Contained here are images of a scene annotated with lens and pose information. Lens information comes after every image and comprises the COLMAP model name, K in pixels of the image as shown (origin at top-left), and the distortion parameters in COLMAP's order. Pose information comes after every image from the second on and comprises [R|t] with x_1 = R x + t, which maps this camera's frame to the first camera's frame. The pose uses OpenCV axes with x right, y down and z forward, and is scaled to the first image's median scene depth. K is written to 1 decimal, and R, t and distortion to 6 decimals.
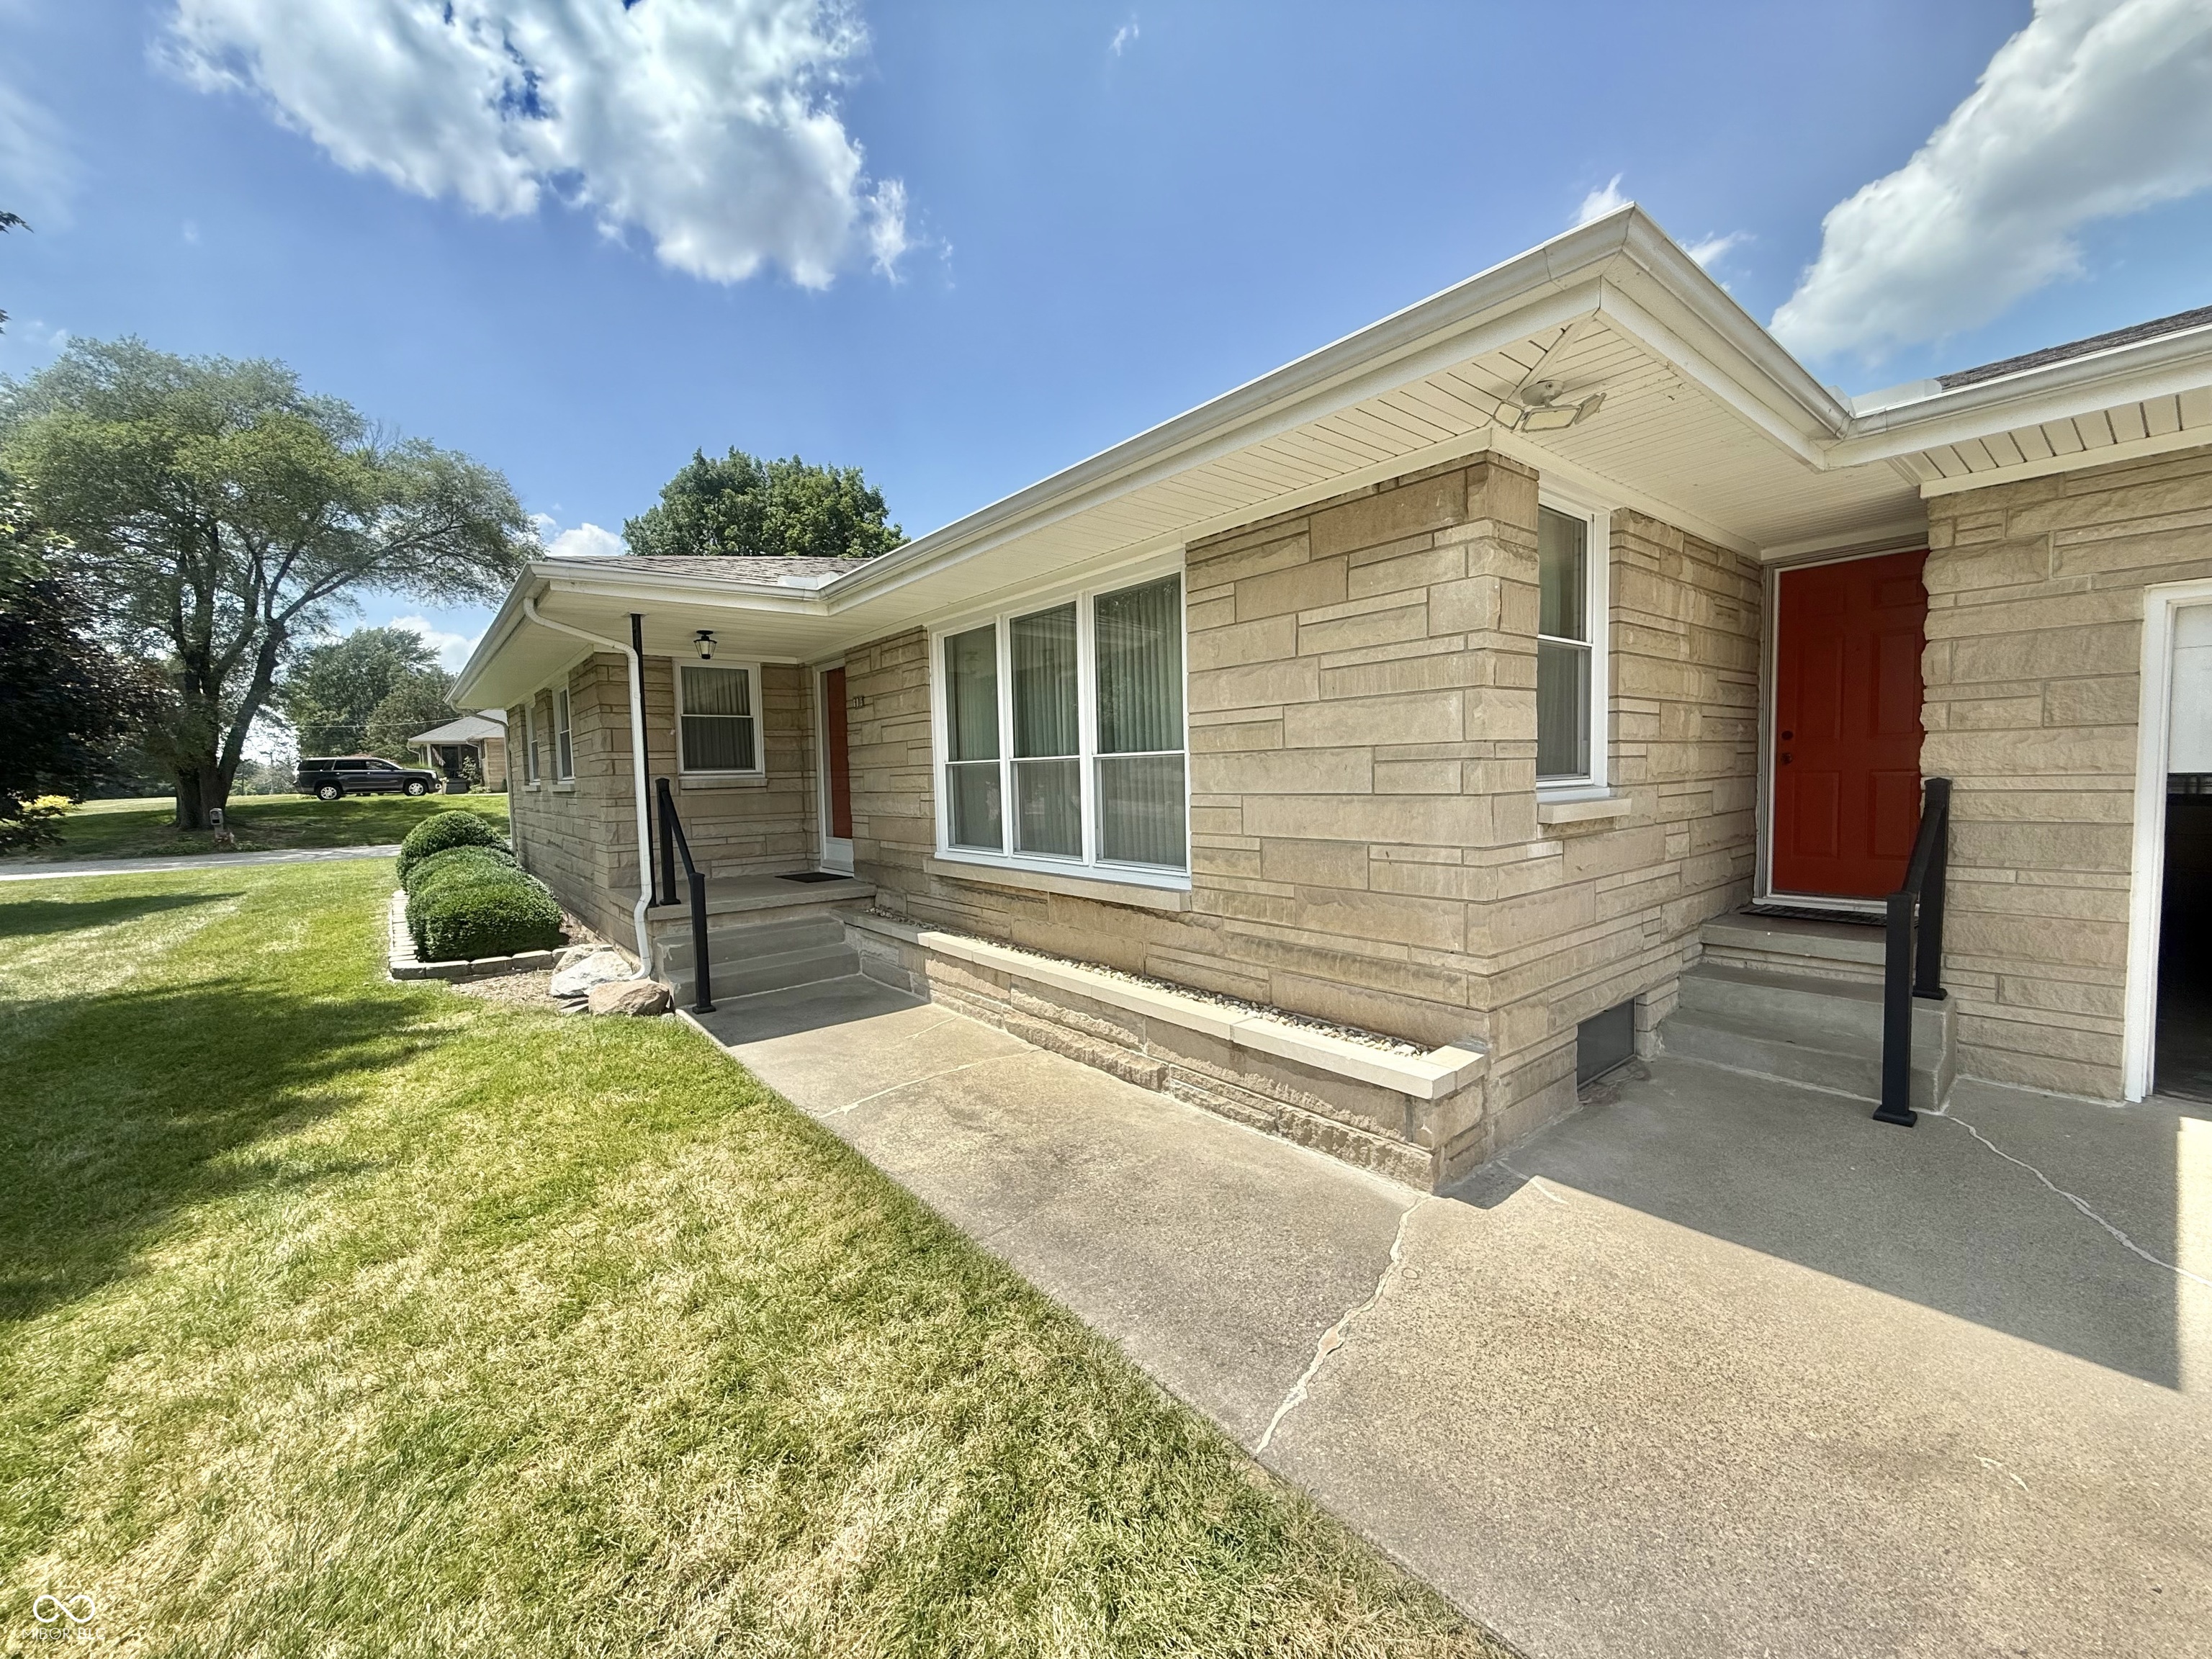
lens RADIAL K [[887.1, 0, 1101.4], [0, 887.1, 831.0], [0, 0, 1]] dist [0.001188, -0.000350]
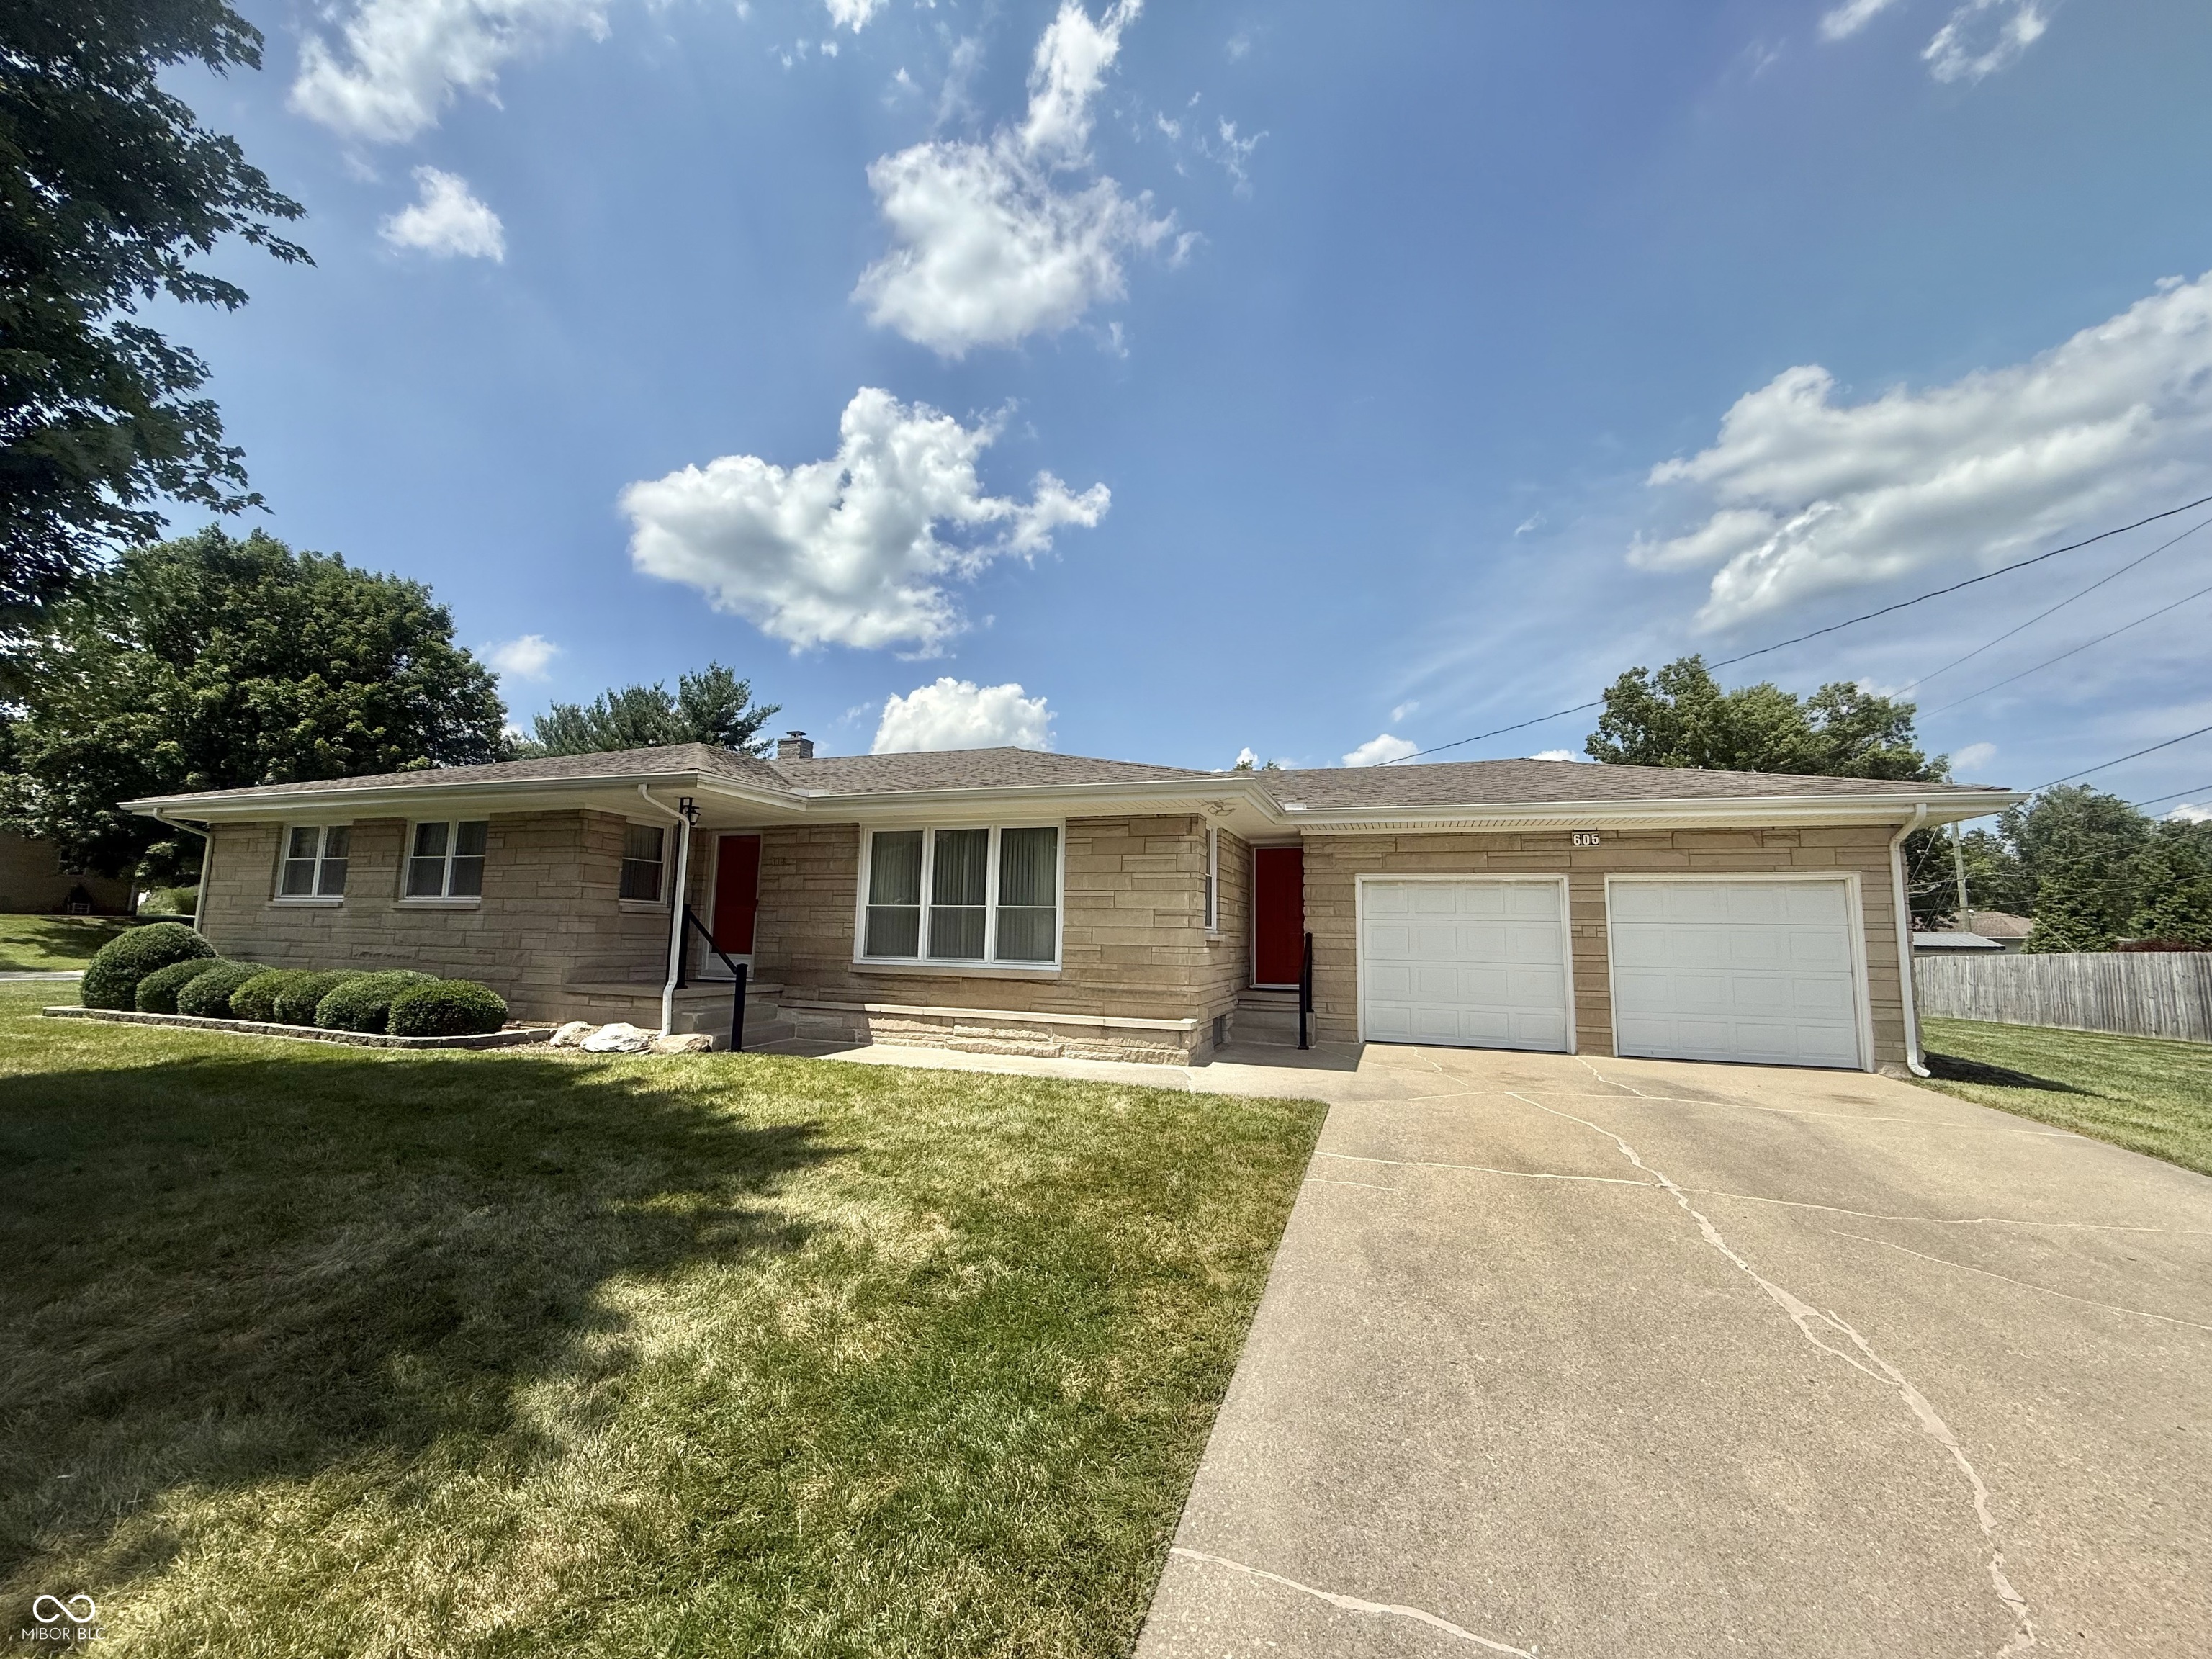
lens RADIAL K [[881.1, 0, 1107.7], [0, 881.1, 823.4], [0, 0, 1]] dist [0.000719, -0.000096]
pose [[0.849431, 0.111011, 0.515891, -0.982366], [-0.007809, 0.980160, -0.198056, 0.143954], [-0.527642, 0.164207, 0.833445, -0.954518]]
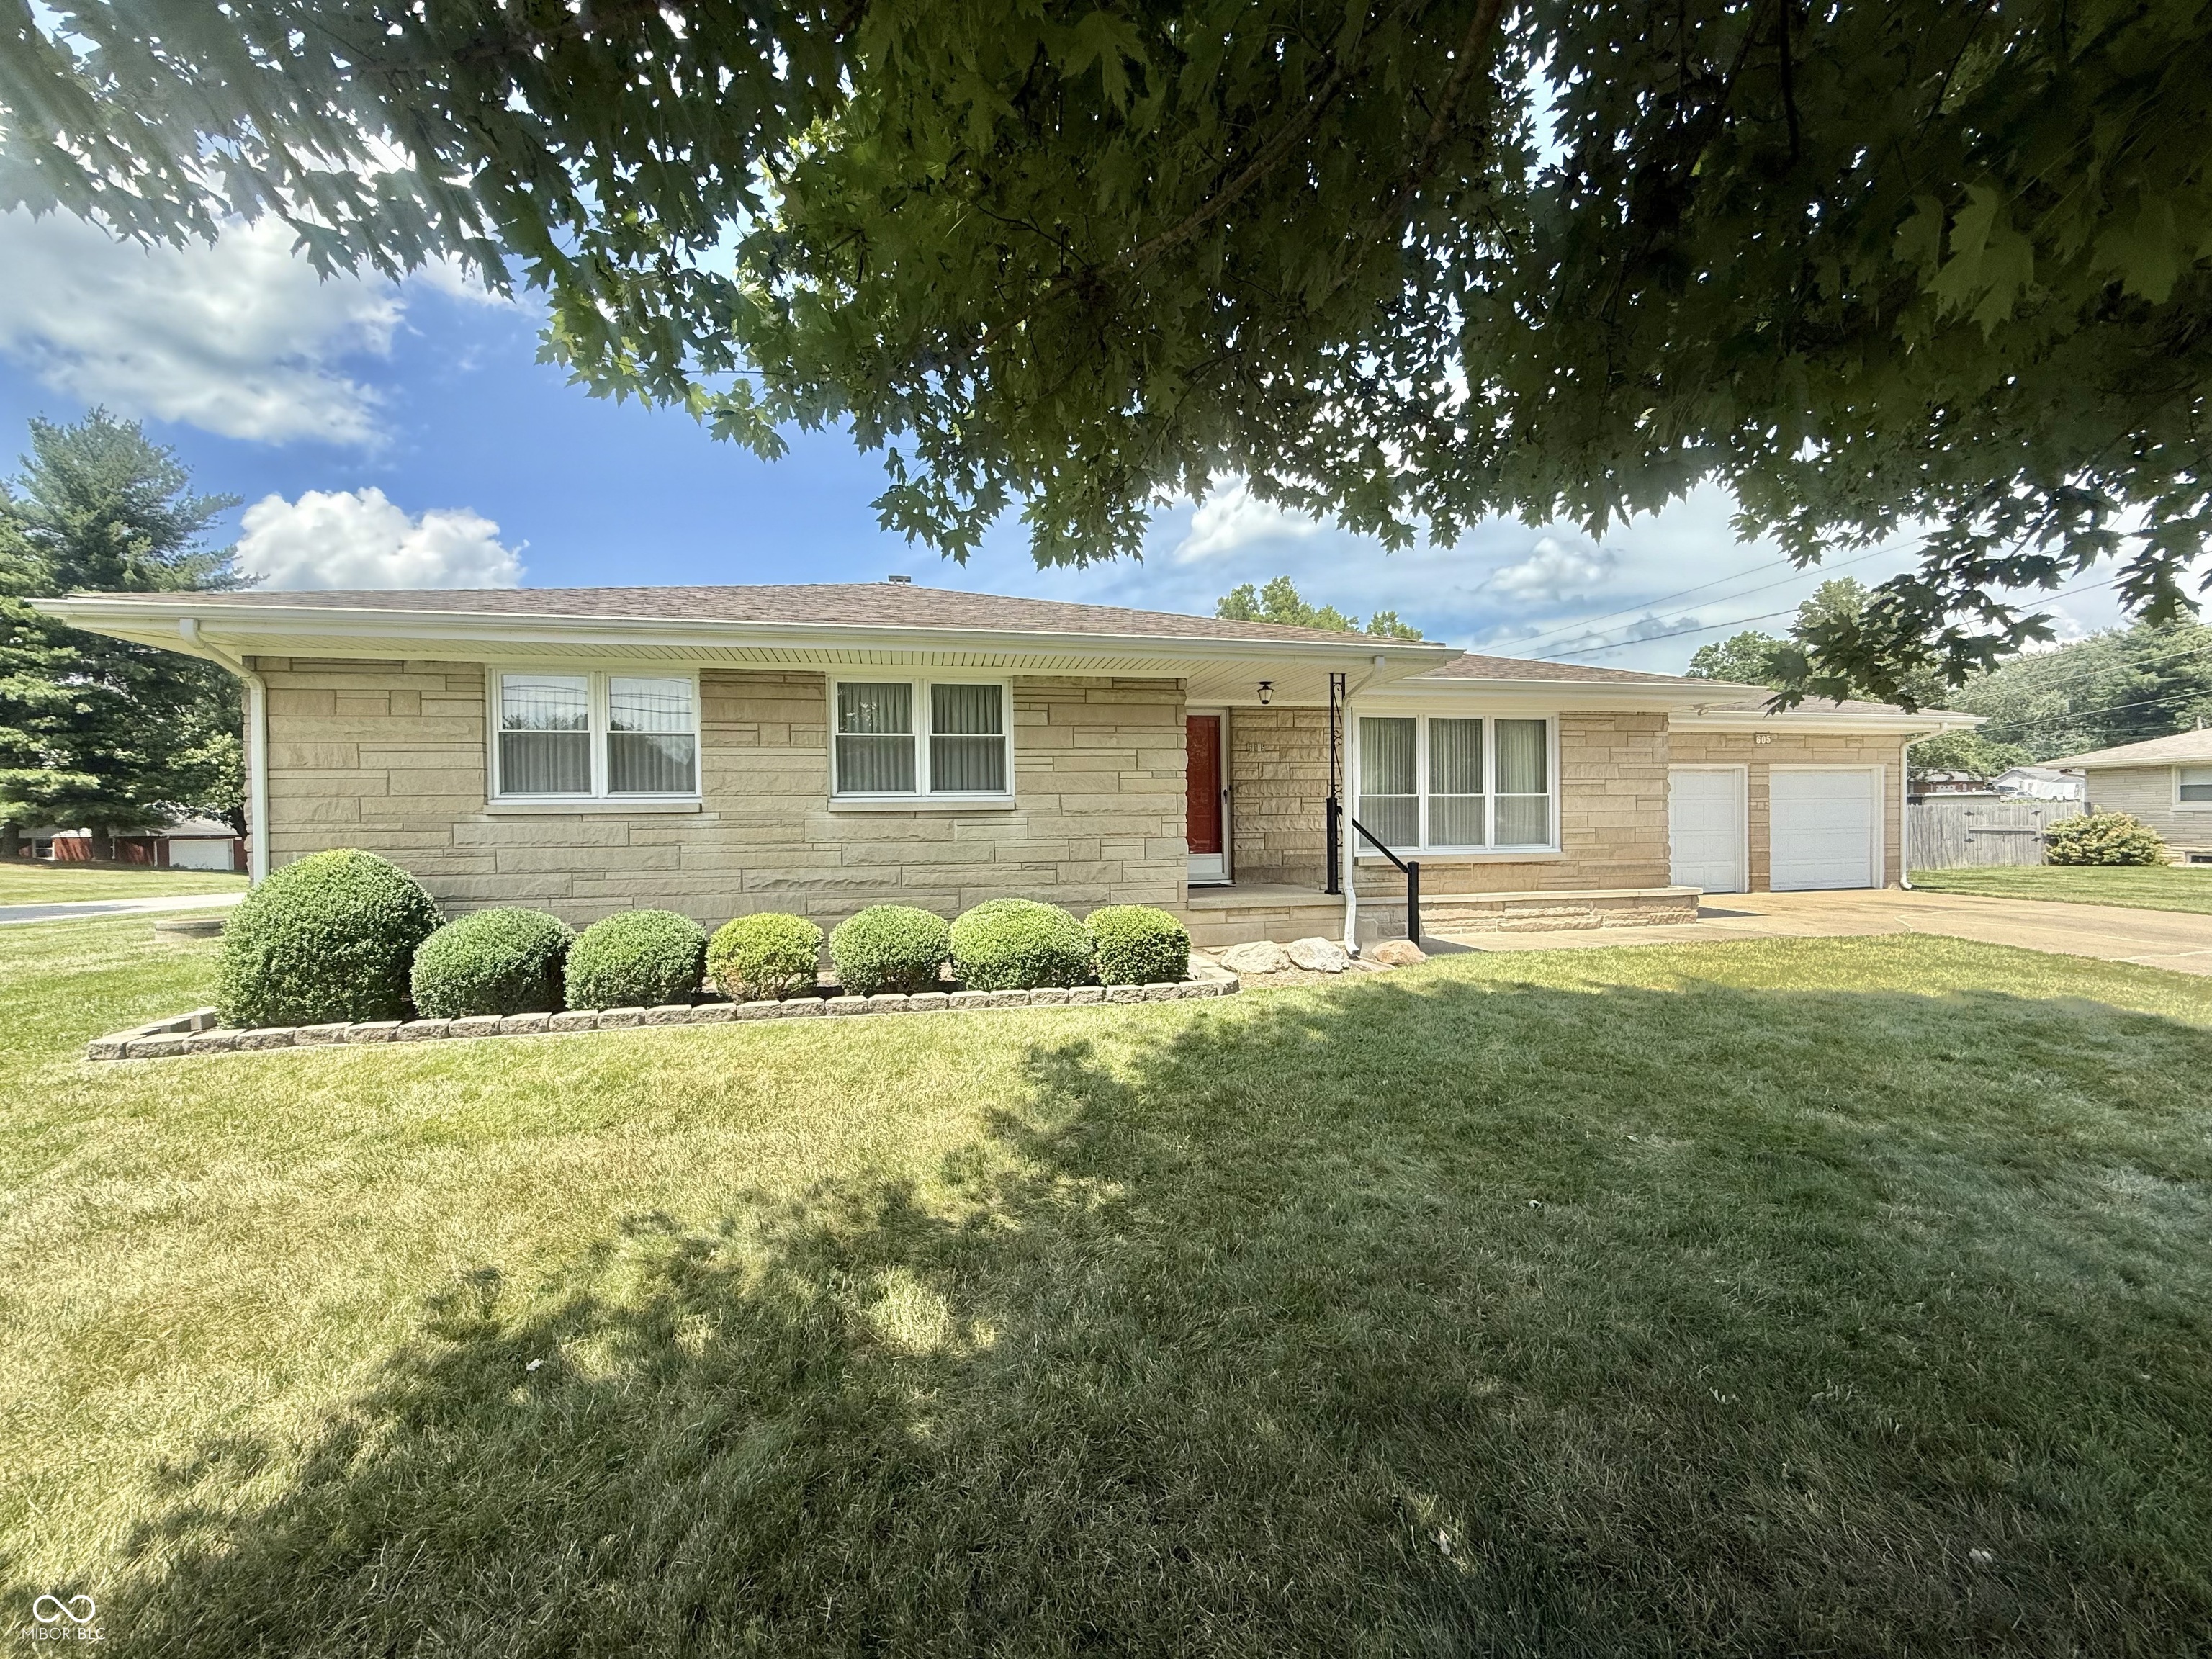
lens RADIAL K [[881.1, 0, 1107.7], [0, 881.1, 823.4], [0, 0, 1]] dist [0.000719, -0.000096]
pose [[0.441637, 0.016500, 0.897042, -2.635027], [0.059701, 0.997074, -0.047733, 0.031316], [-0.895206, 0.074635, 0.439359, 1.063450]]
